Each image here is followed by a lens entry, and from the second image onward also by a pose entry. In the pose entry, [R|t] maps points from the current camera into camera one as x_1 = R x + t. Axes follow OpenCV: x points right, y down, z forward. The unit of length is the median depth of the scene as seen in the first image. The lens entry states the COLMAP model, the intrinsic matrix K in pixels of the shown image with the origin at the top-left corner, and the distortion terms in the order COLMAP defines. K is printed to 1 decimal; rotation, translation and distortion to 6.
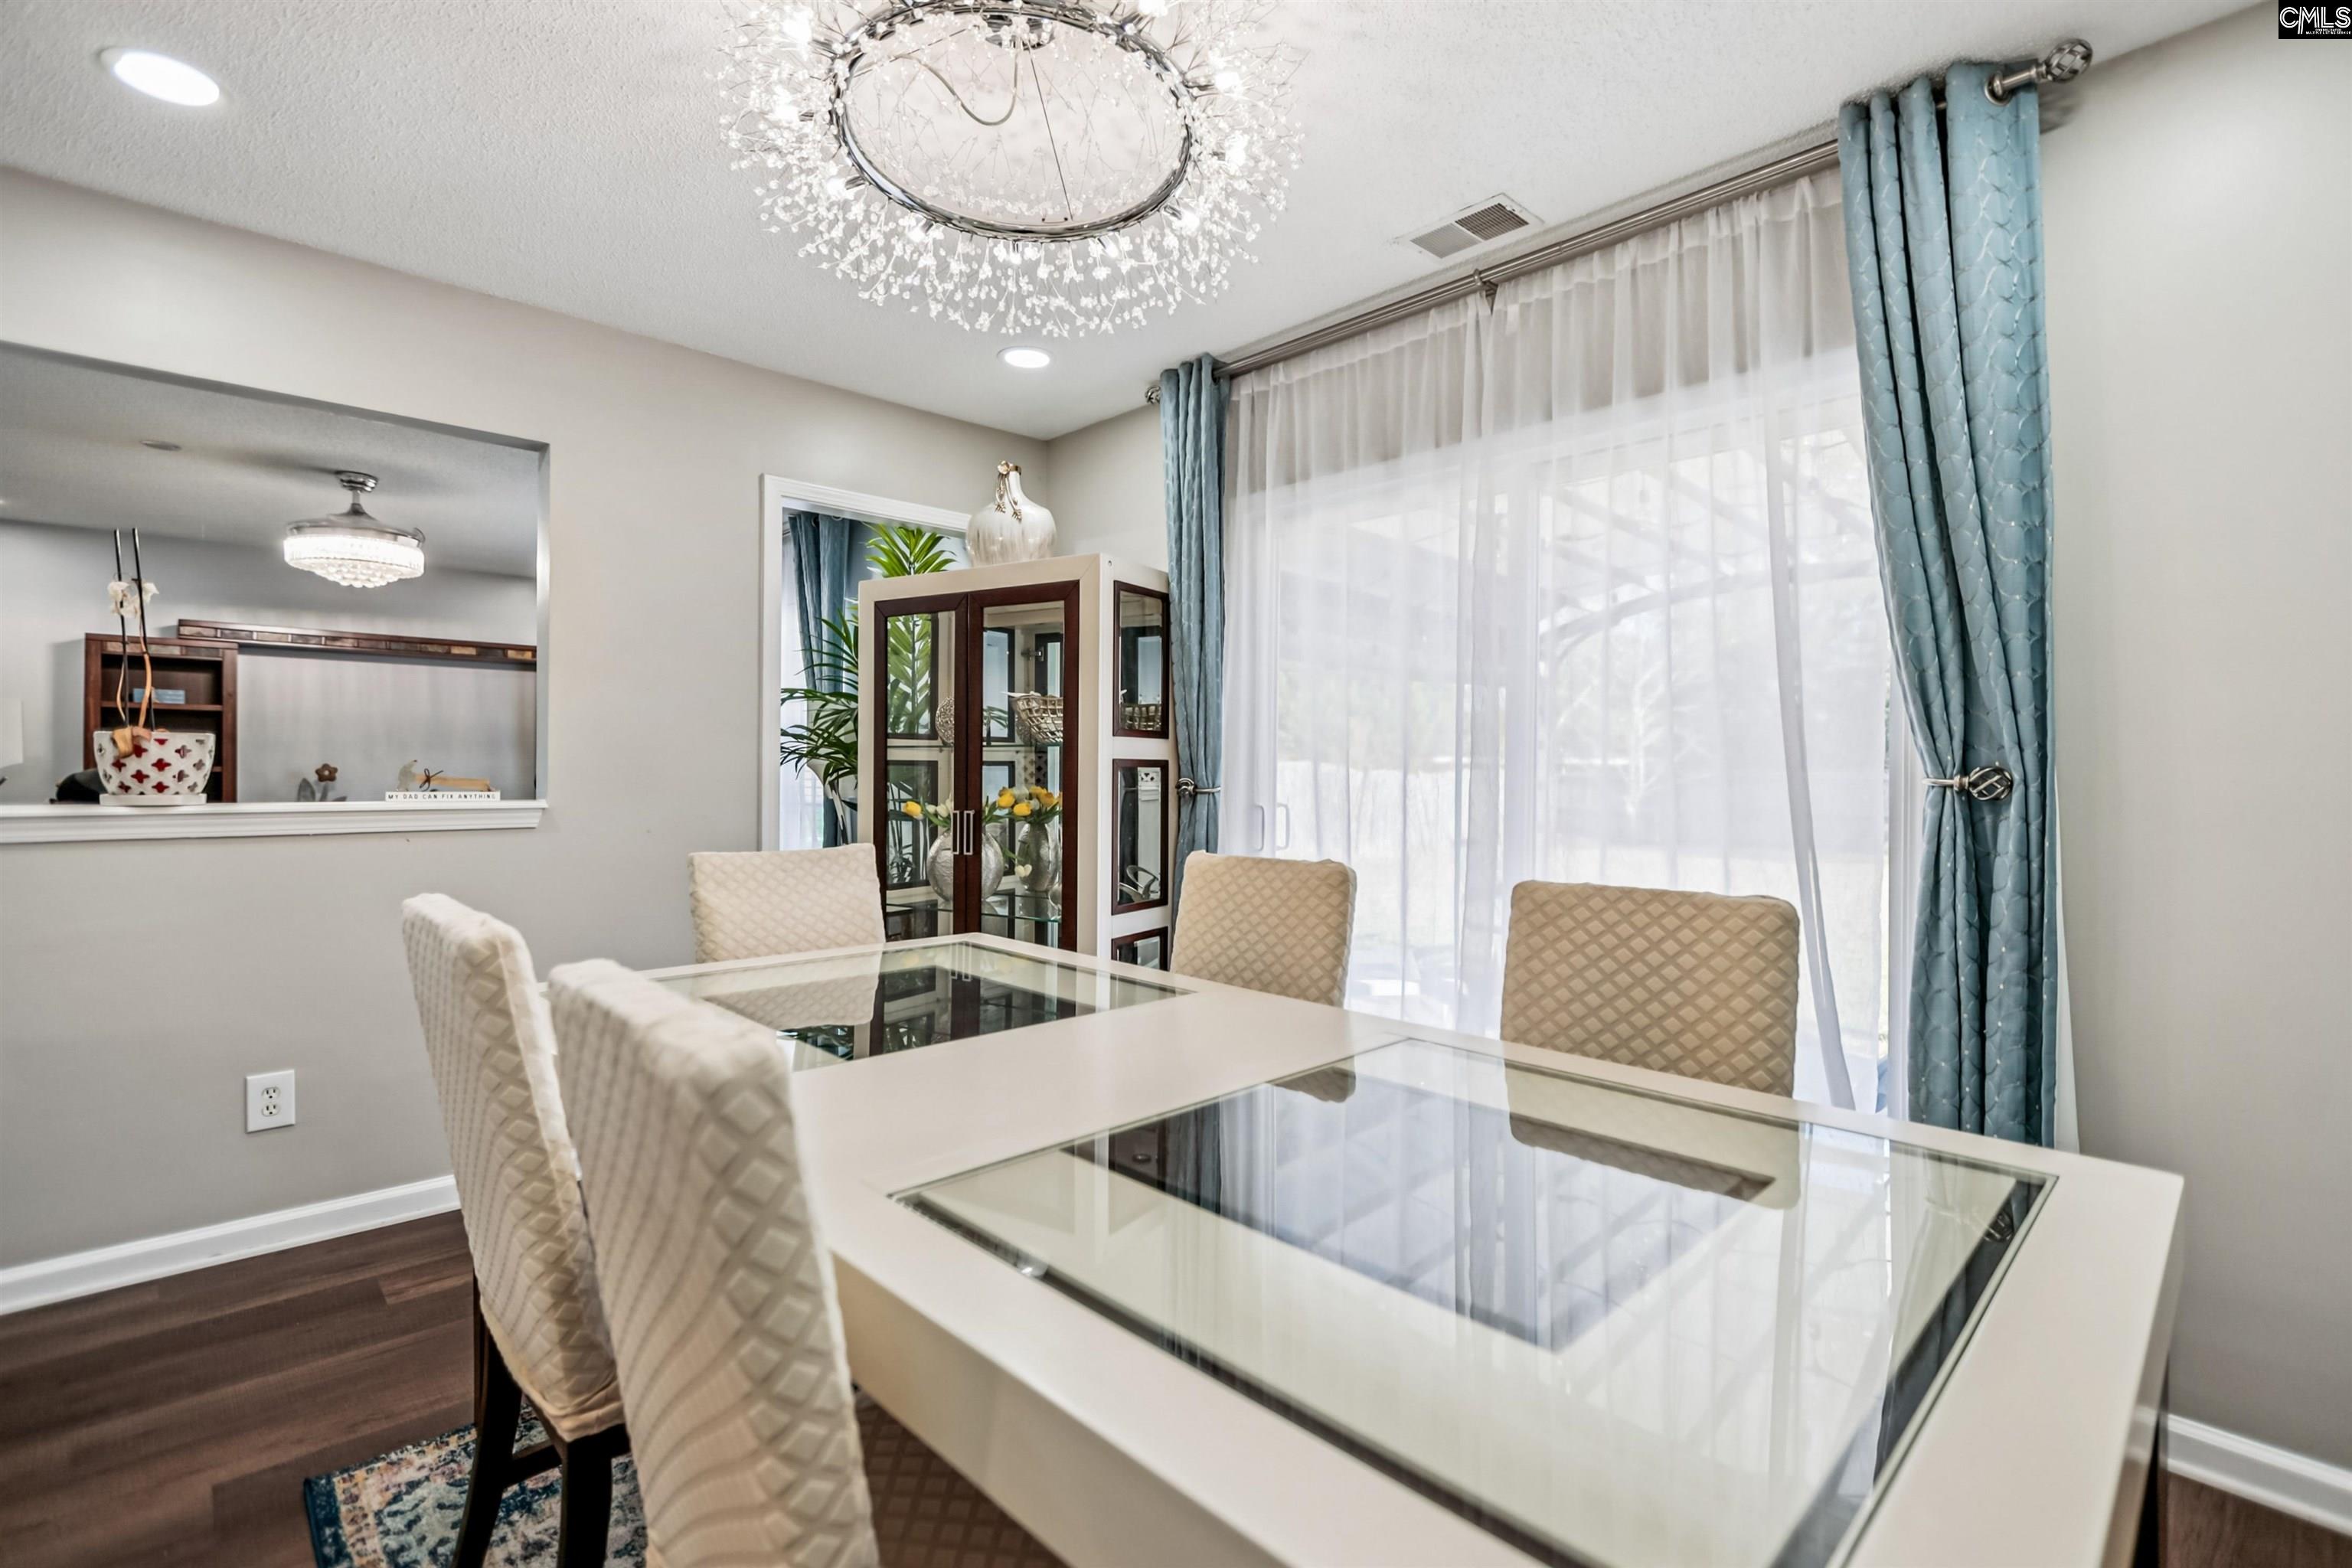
lens RADIAL K [[1052.5, 0, 1164.0], [0, 1052.5, 791.6], [0, 0, 1]] dist [-0.002774, 0.015532]
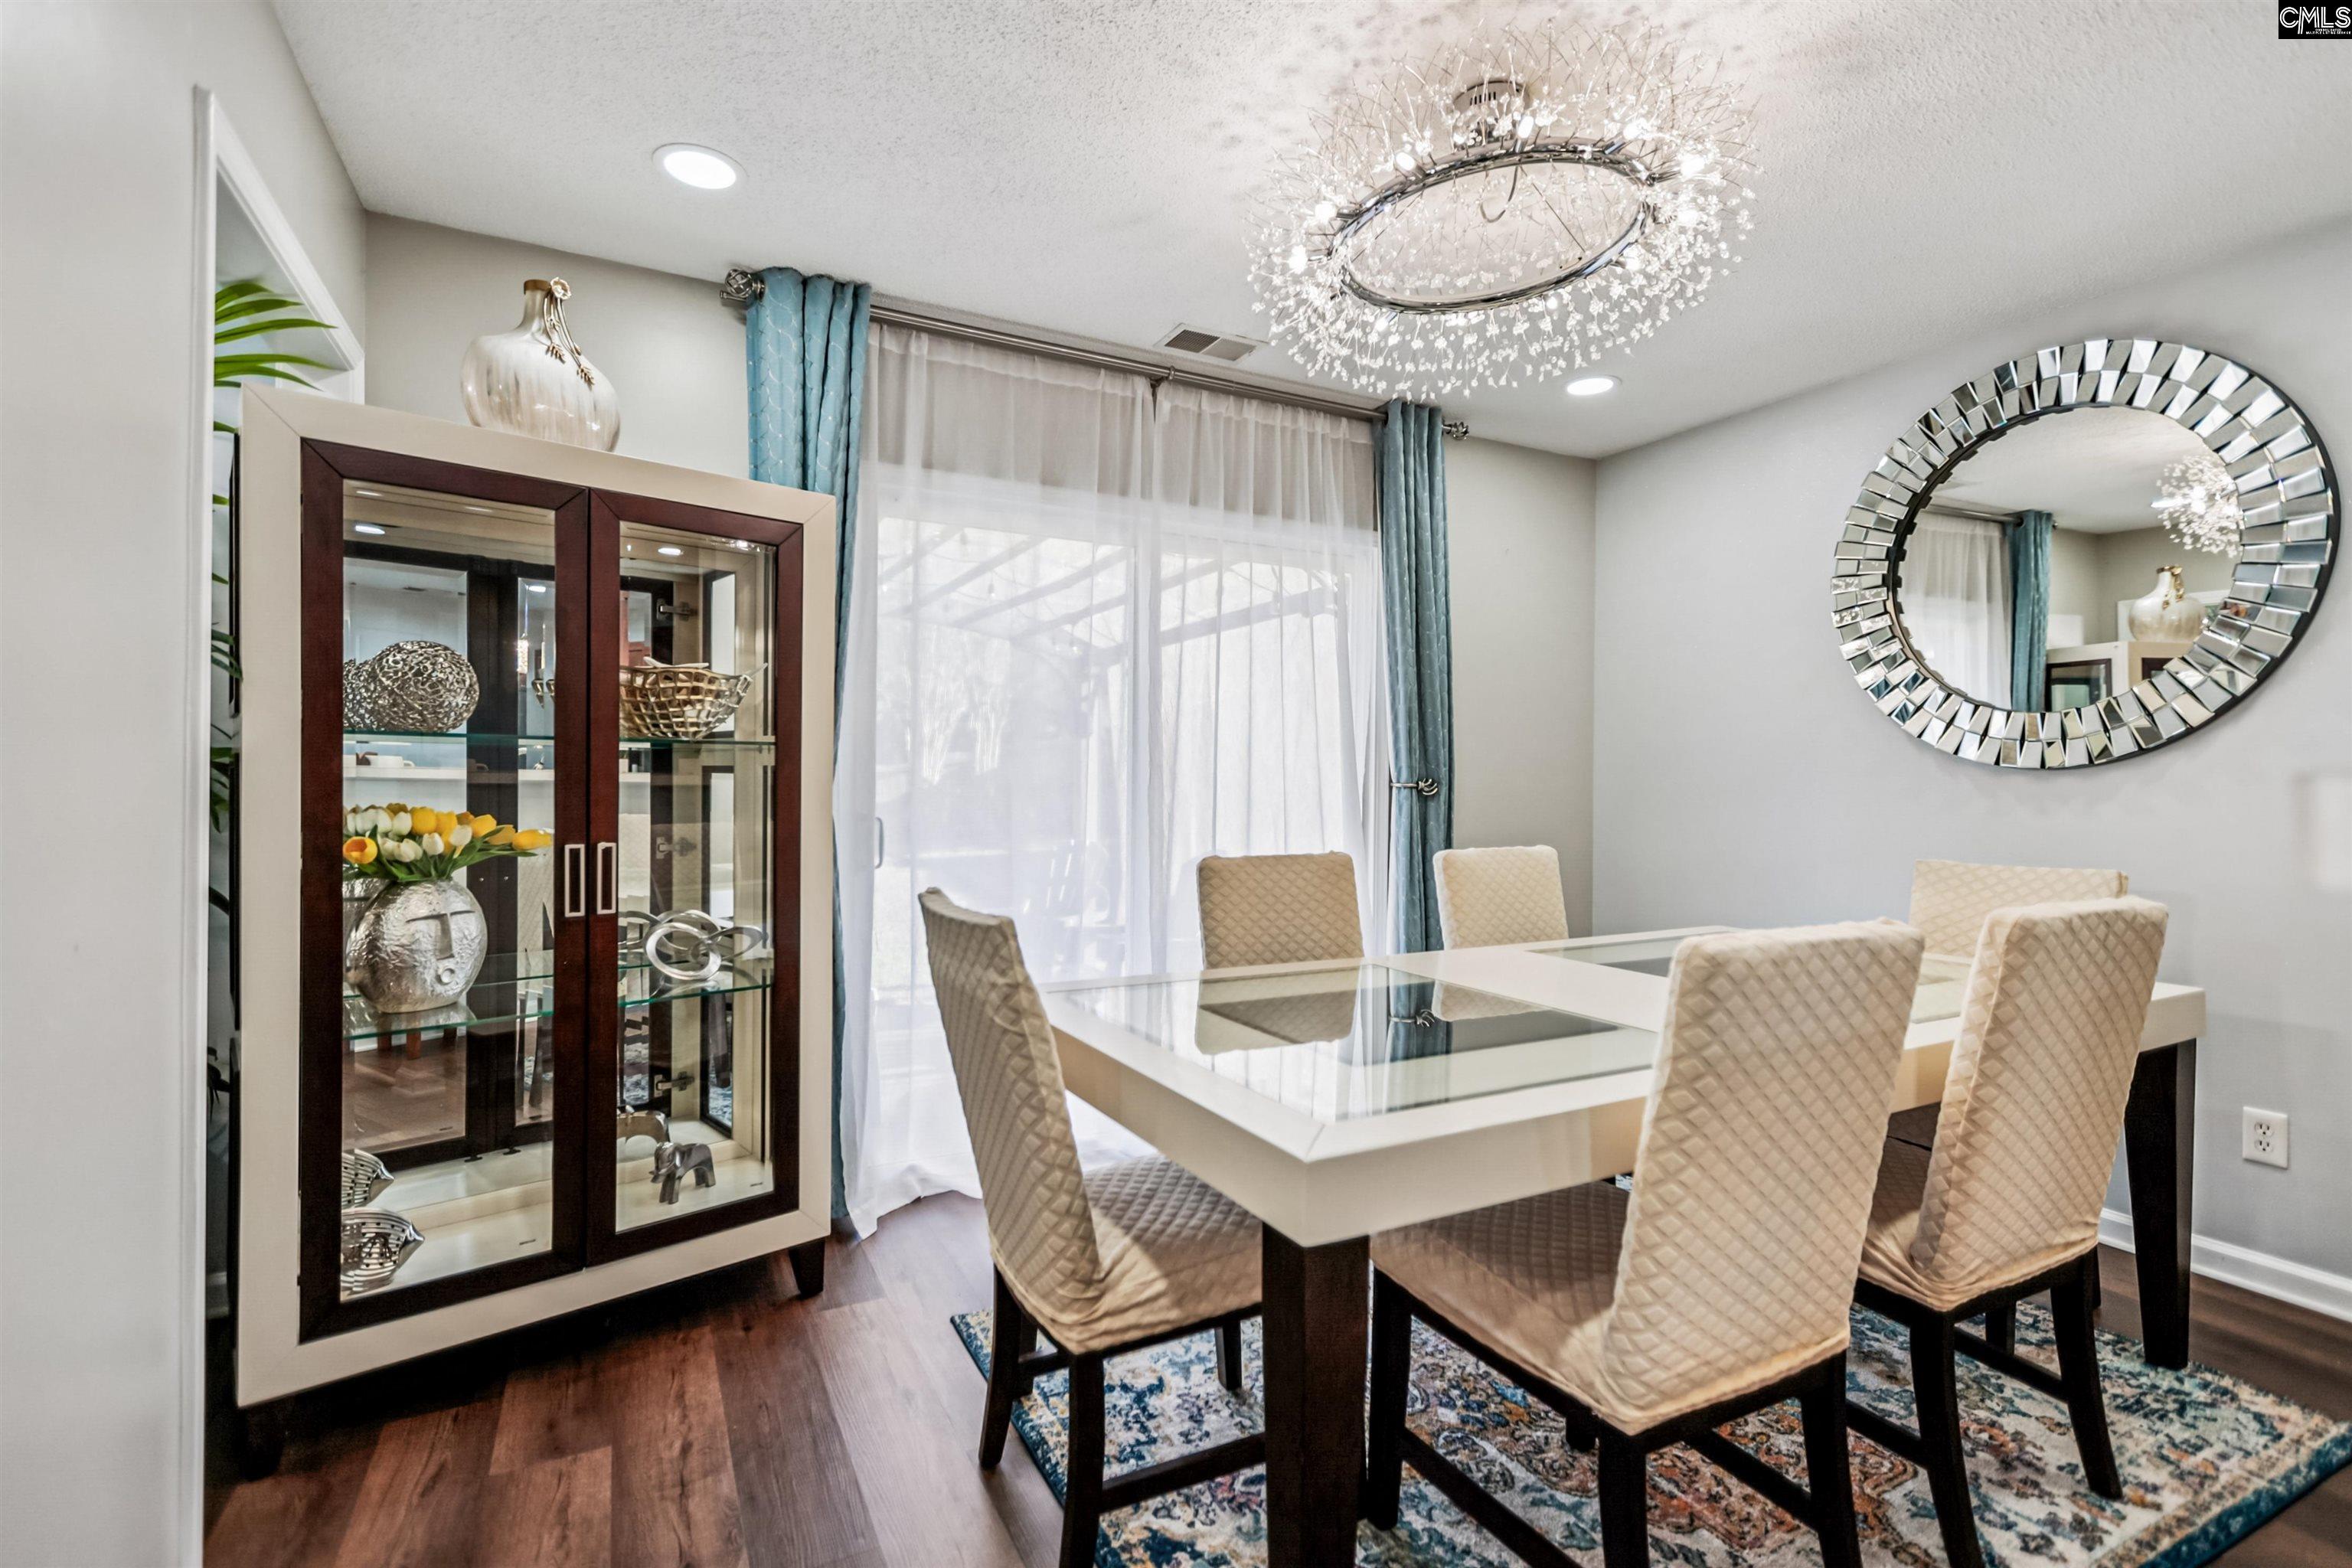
lens RADIAL K [[1105.6, 0, 1193.1], [0, 1105.6, 777.8], [0, 0, 1]] dist [0.012949, 0.000081]
pose [[0.285602, 0.007300, 0.958321, -0.869976], [0.011086, 0.999879, -0.010920, -0.010639], [-0.958284, 0.013743, 0.285486, 0.597779]]
